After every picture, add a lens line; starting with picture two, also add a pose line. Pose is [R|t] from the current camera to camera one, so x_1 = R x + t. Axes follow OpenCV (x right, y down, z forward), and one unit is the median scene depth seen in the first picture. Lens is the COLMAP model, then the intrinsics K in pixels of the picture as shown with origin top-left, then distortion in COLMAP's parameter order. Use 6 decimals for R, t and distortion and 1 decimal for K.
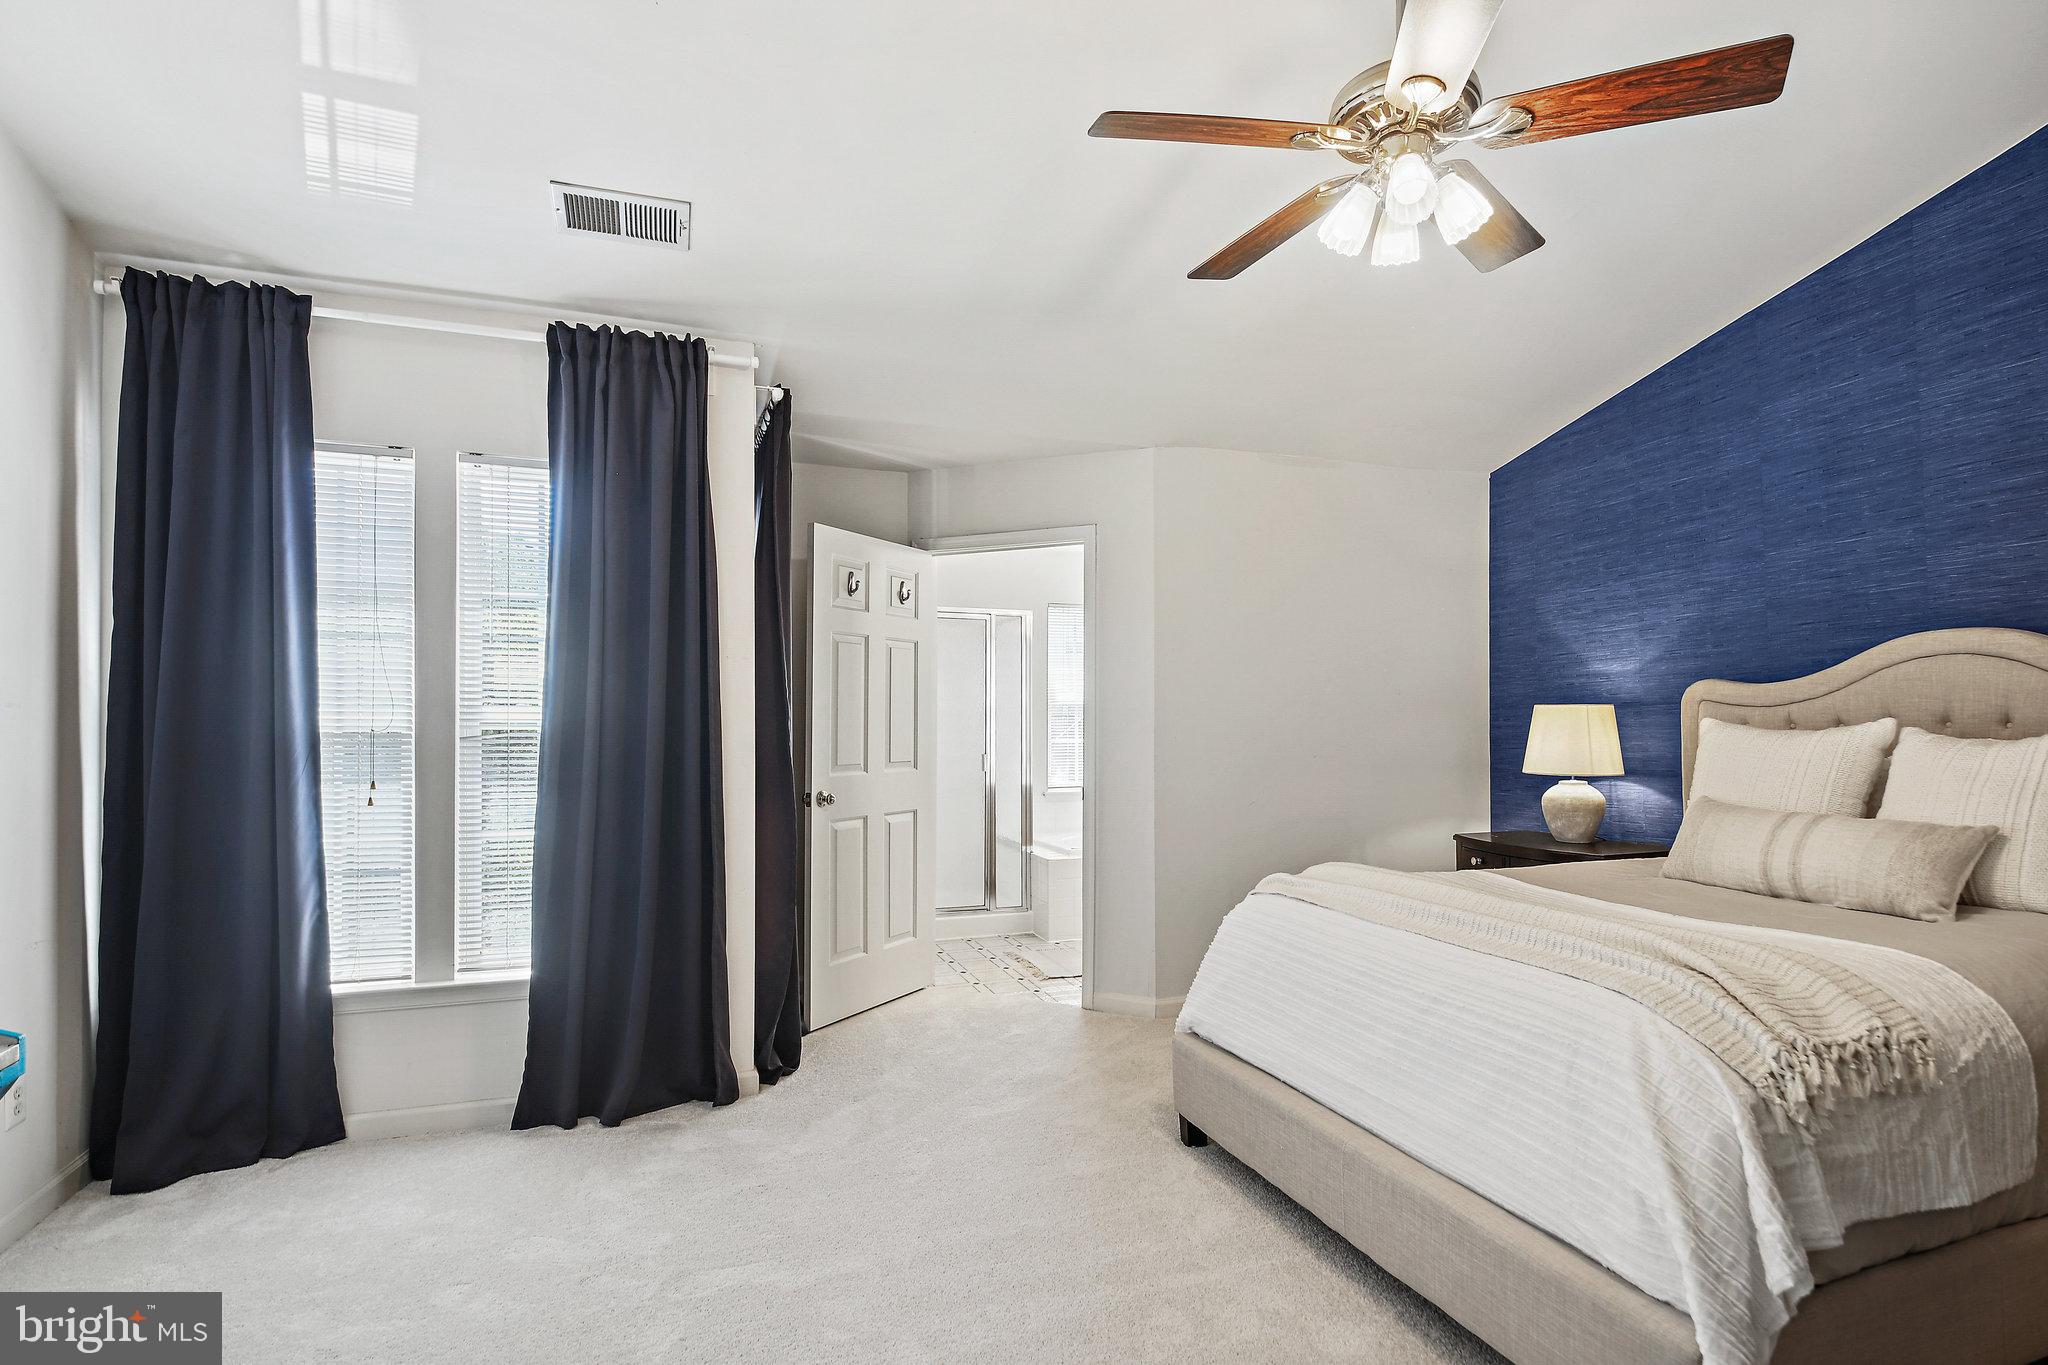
lens RADIAL K [[1015.6, 0, 1022.6], [0, 1015.6, 699.1], [0, 0, 1]] dist [0.029578, -0.010406]
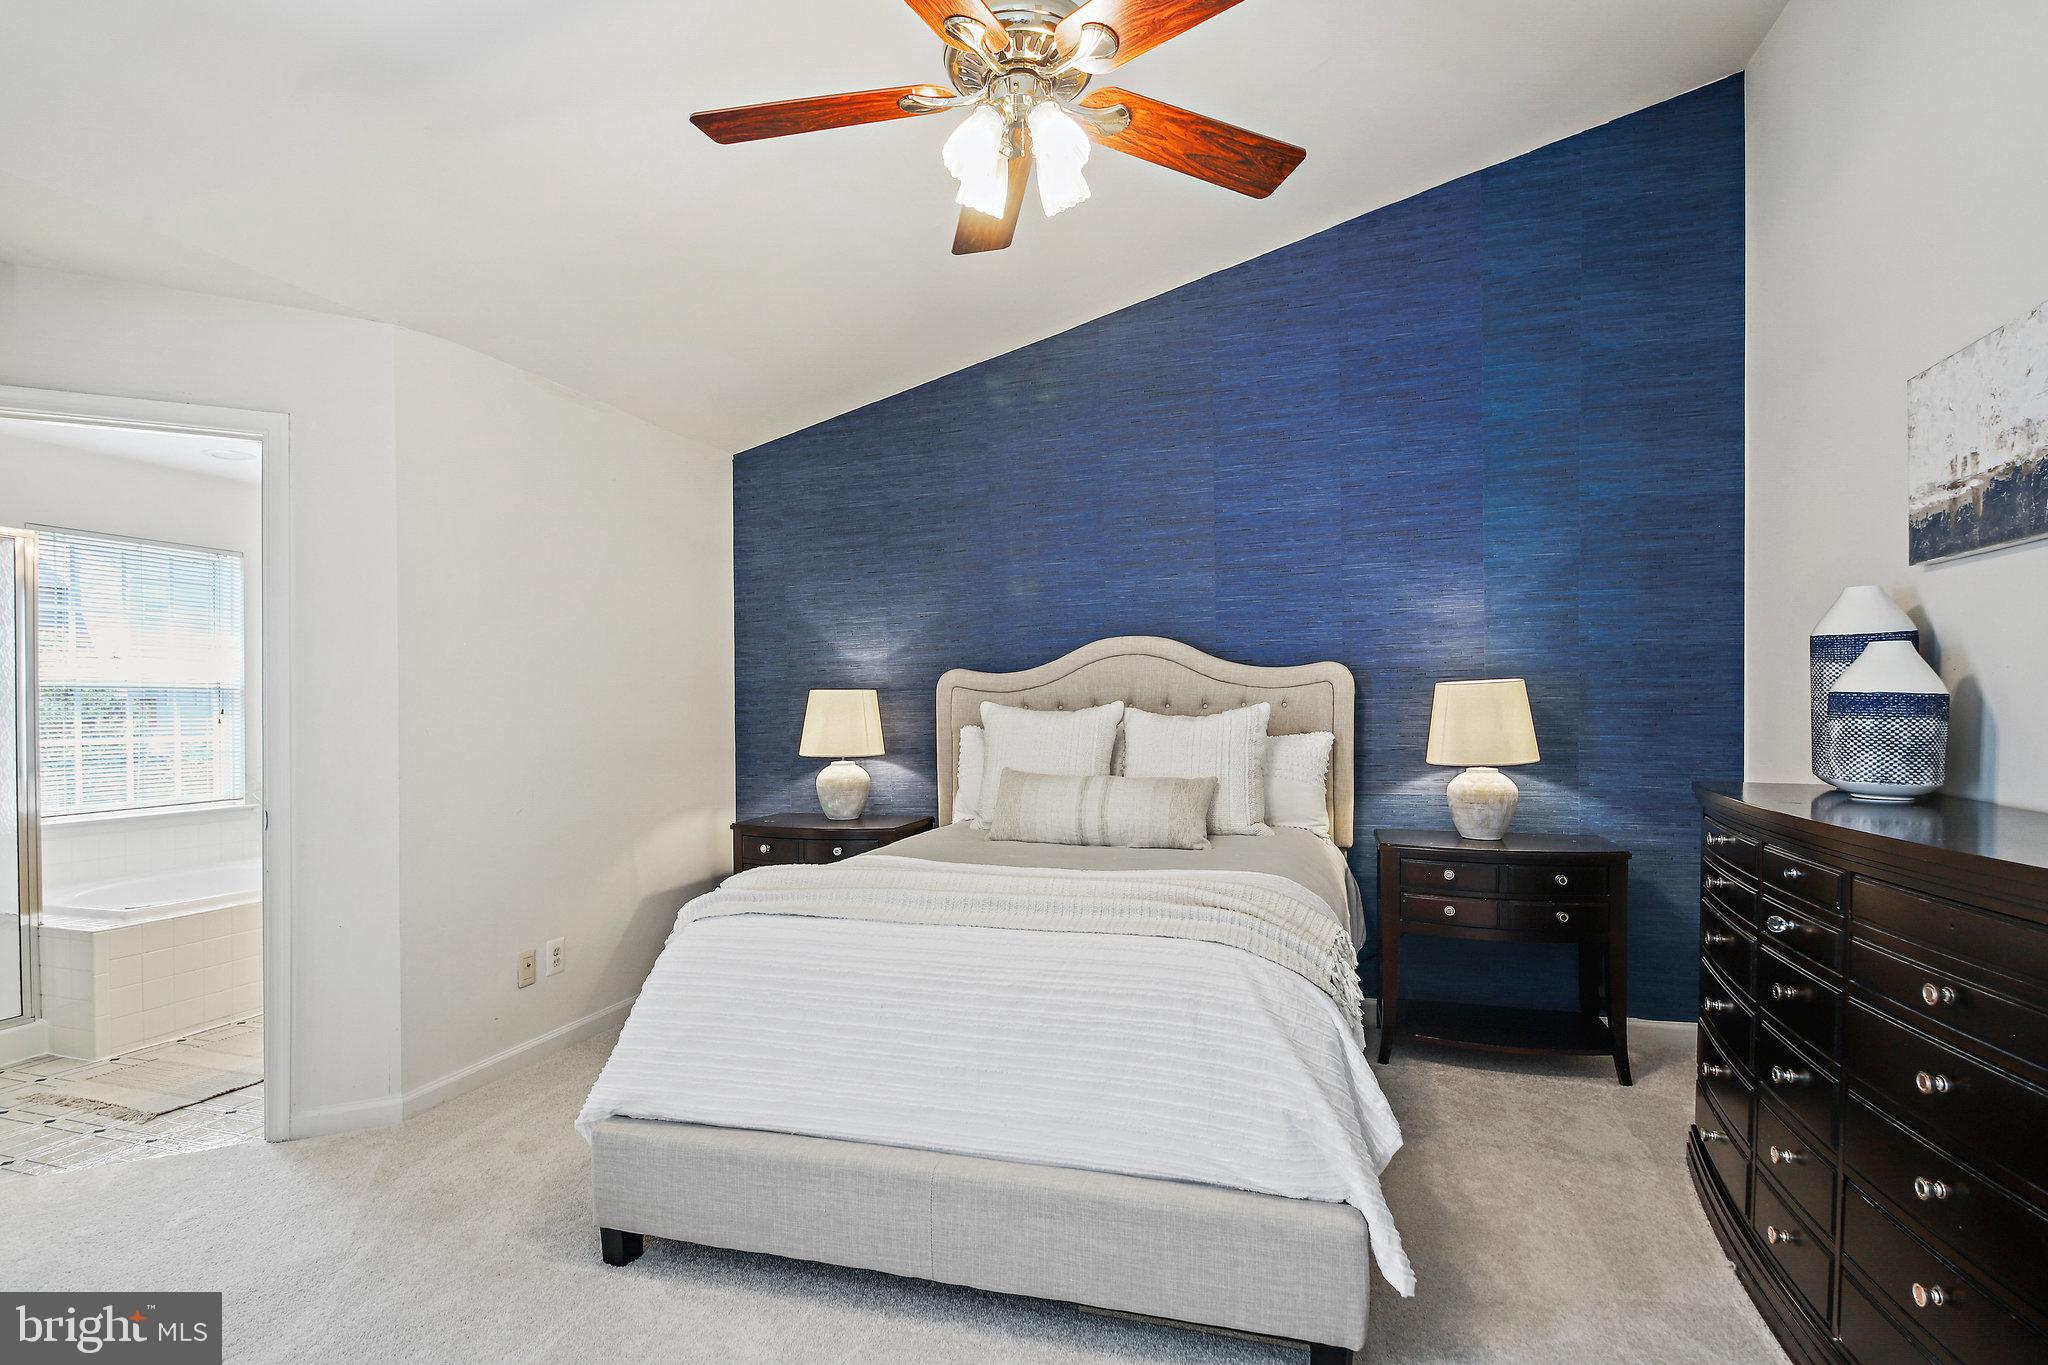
lens RADIAL K [[1015.6, 0, 1030.9], [0, 1015.6, 698.8], [0, 0, 1]] dist [0.029578, -0.010406]
pose [[0.603118, 0.001414, 0.797650, -0.217615], [-0.010370, 0.999928, 0.006069, 0.007355], [-0.797584, -0.011932, 0.603089, 0.248289]]
